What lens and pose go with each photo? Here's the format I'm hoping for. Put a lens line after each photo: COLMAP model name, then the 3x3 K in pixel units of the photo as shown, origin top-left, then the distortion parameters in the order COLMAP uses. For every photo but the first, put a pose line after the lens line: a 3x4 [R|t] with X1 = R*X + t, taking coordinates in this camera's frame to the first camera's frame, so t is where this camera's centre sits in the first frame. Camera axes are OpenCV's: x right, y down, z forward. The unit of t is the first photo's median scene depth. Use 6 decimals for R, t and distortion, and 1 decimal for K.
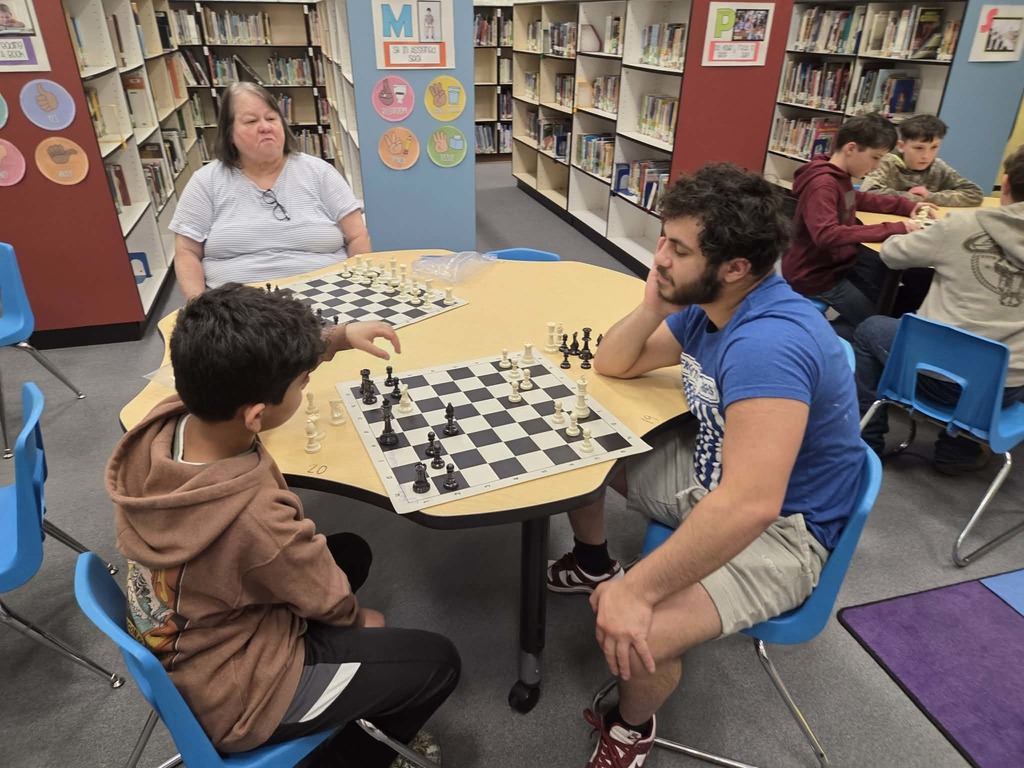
lens RADIAL K [[704.4, 0, 516.9], [0, 704.4, 388.9], [0, 0, 1]] dist [0.005819, 0.002532]
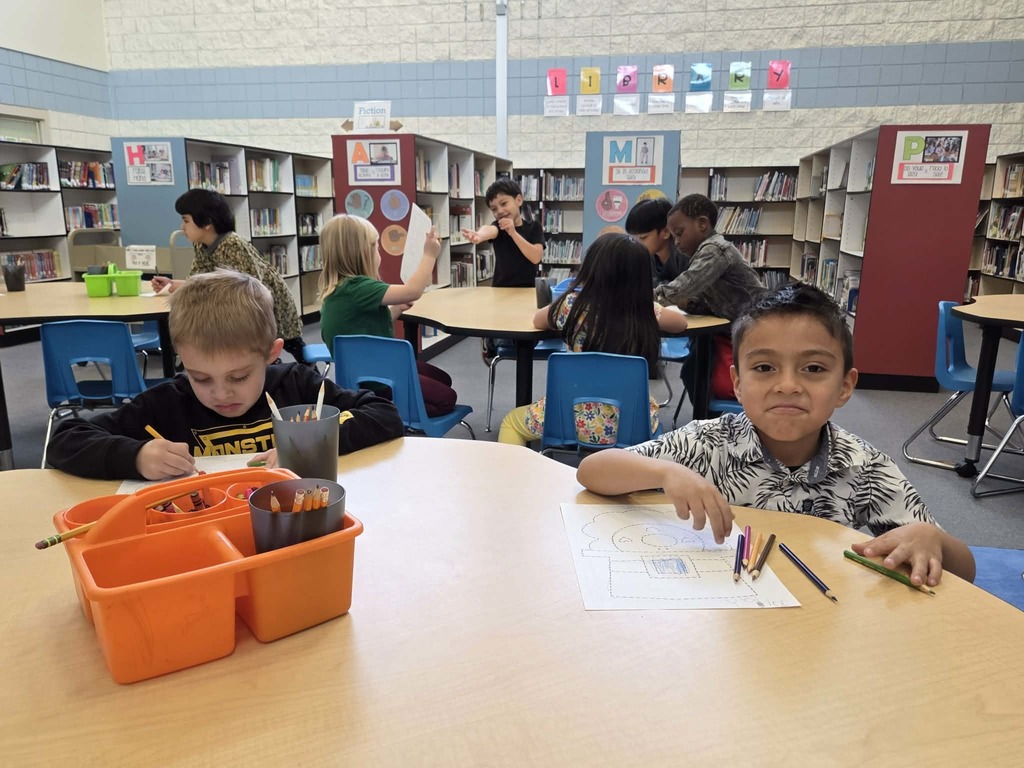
lens RADIAL K [[788.4, 0, 511.4], [0, 788.4, 384.2], [0, 0, 1]] dist [0.060919, -0.099777]
pose [[0.888169, 0.094502, -0.449695, 0.327133], [-0.208546, 0.954933, -0.211213, 0.244061], [0.409469, 0.281375, 0.867850, -0.260476]]
